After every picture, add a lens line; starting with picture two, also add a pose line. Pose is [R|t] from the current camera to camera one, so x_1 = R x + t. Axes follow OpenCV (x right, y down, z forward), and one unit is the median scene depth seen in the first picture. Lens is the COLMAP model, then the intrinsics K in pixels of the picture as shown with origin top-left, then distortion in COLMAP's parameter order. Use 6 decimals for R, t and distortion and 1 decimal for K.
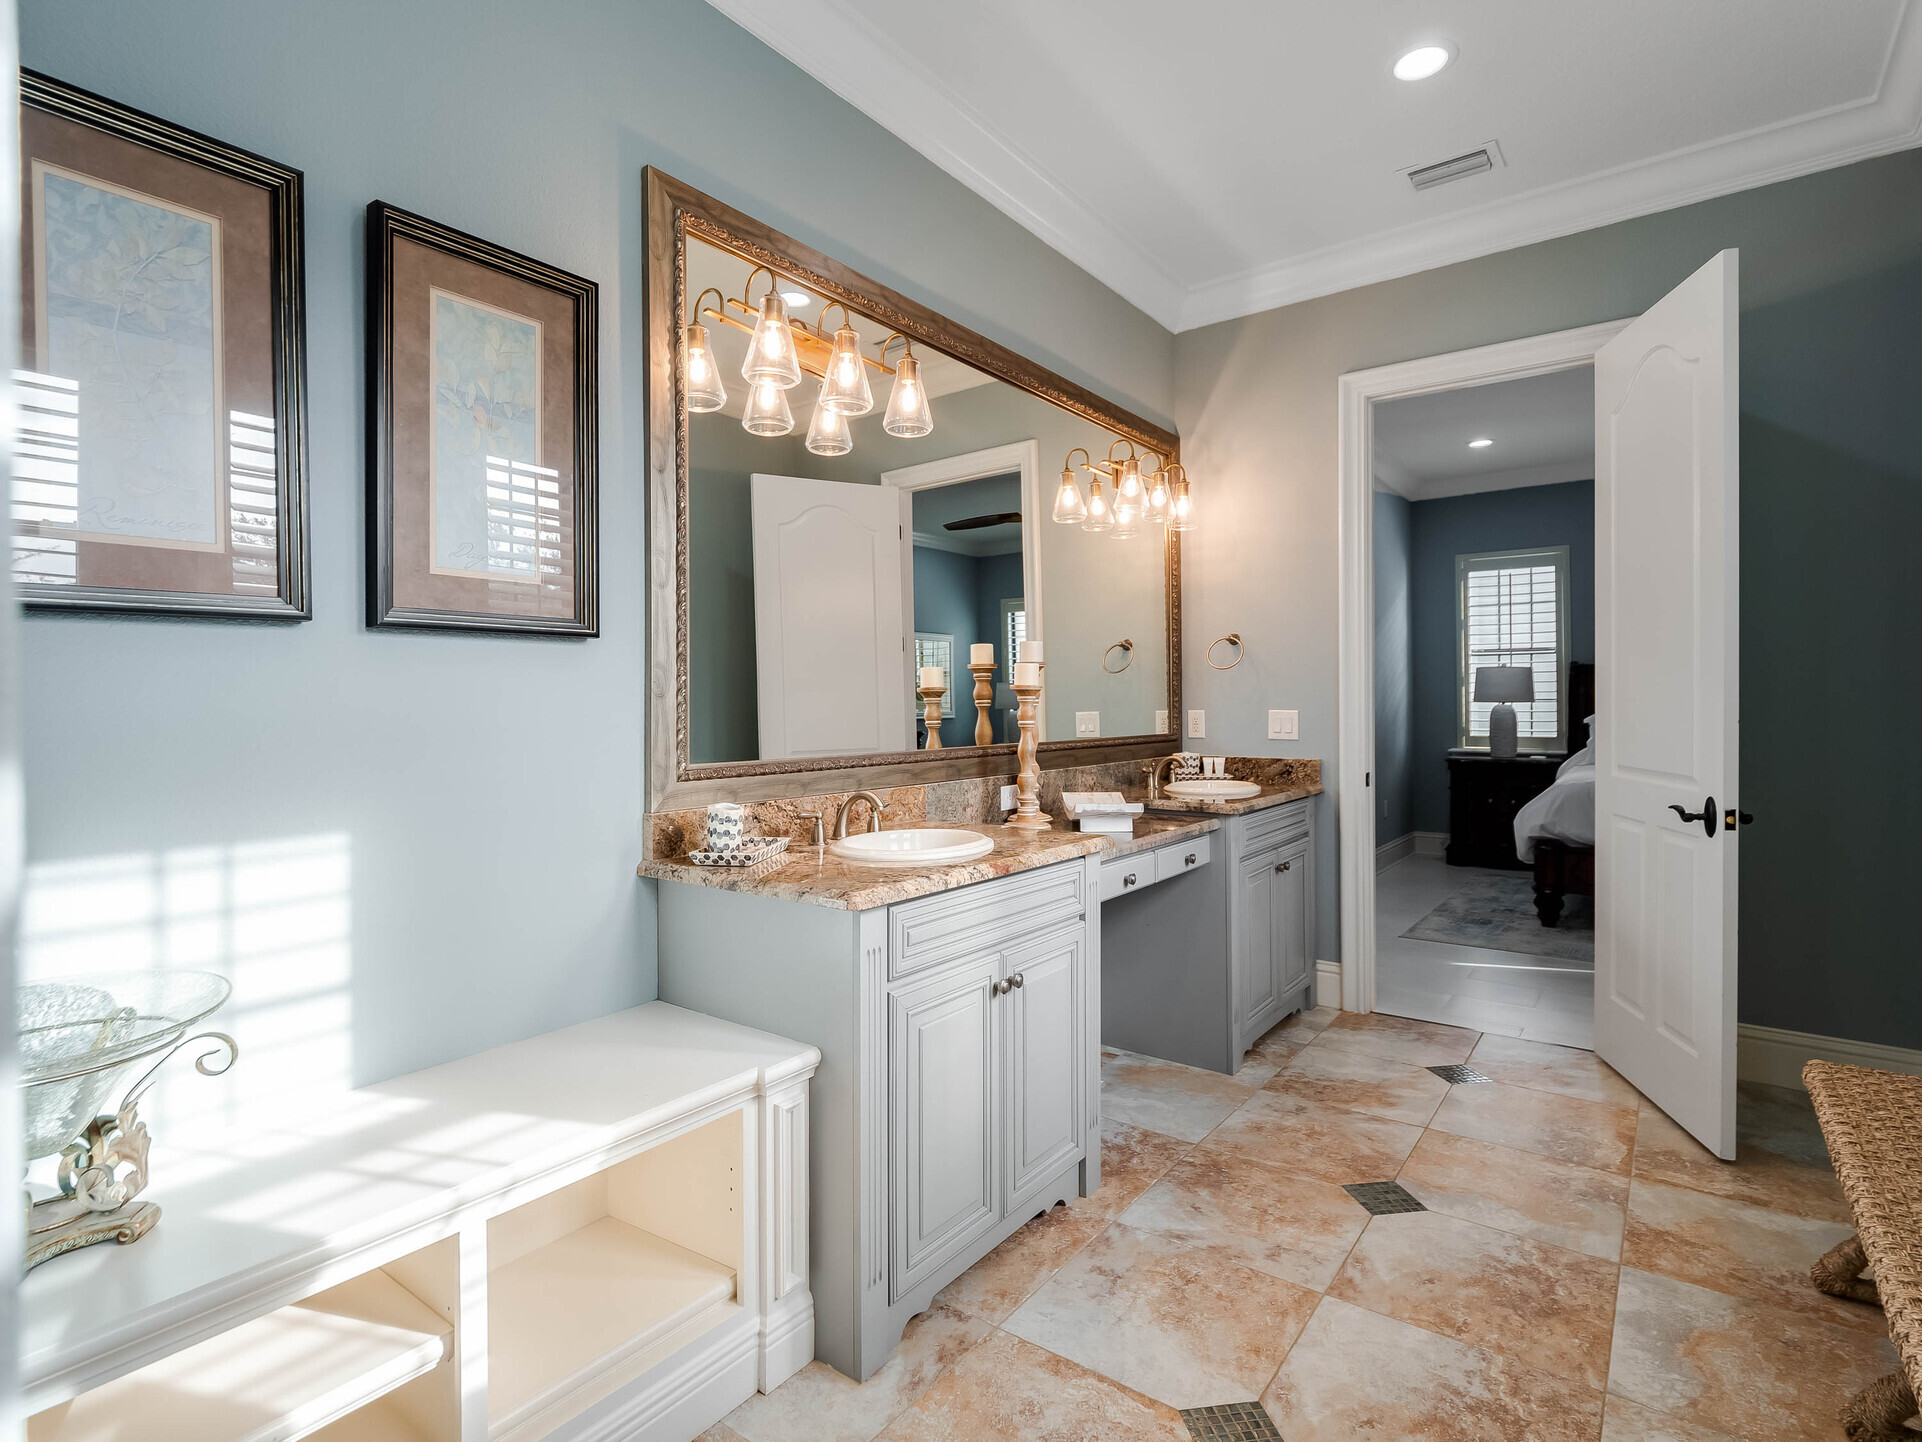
lens RADIAL K [[981.7, 0, 955.7], [0, 981.7, 712.6], [0, 0, 1]] dist [0.000325, -0.000021]
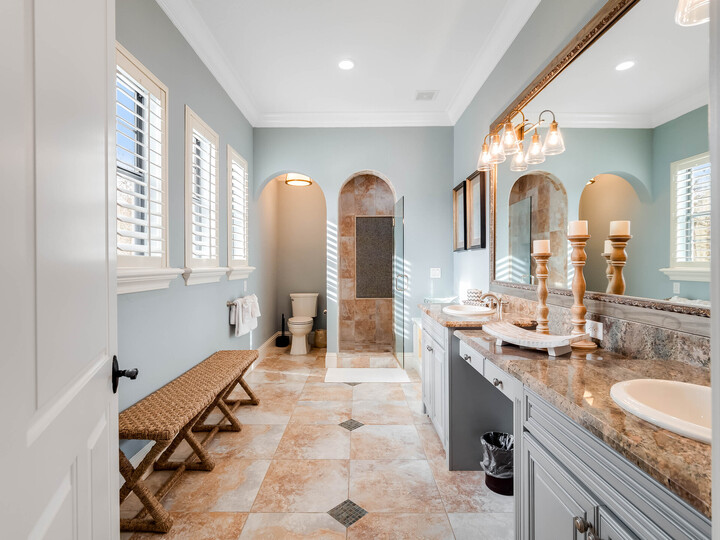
lens RADIAL K [[367.7, 0, 359.4], [0, 367.7, 265.8], [0, 0, 1]] dist [0.000325, -0.000021]
pose [[-0.798265, 0.009918, -0.602224, 1.009771], [-0.000862, 0.999845, 0.017609, -0.025555], [0.602305, 0.014576, -0.798133, 1.878004]]
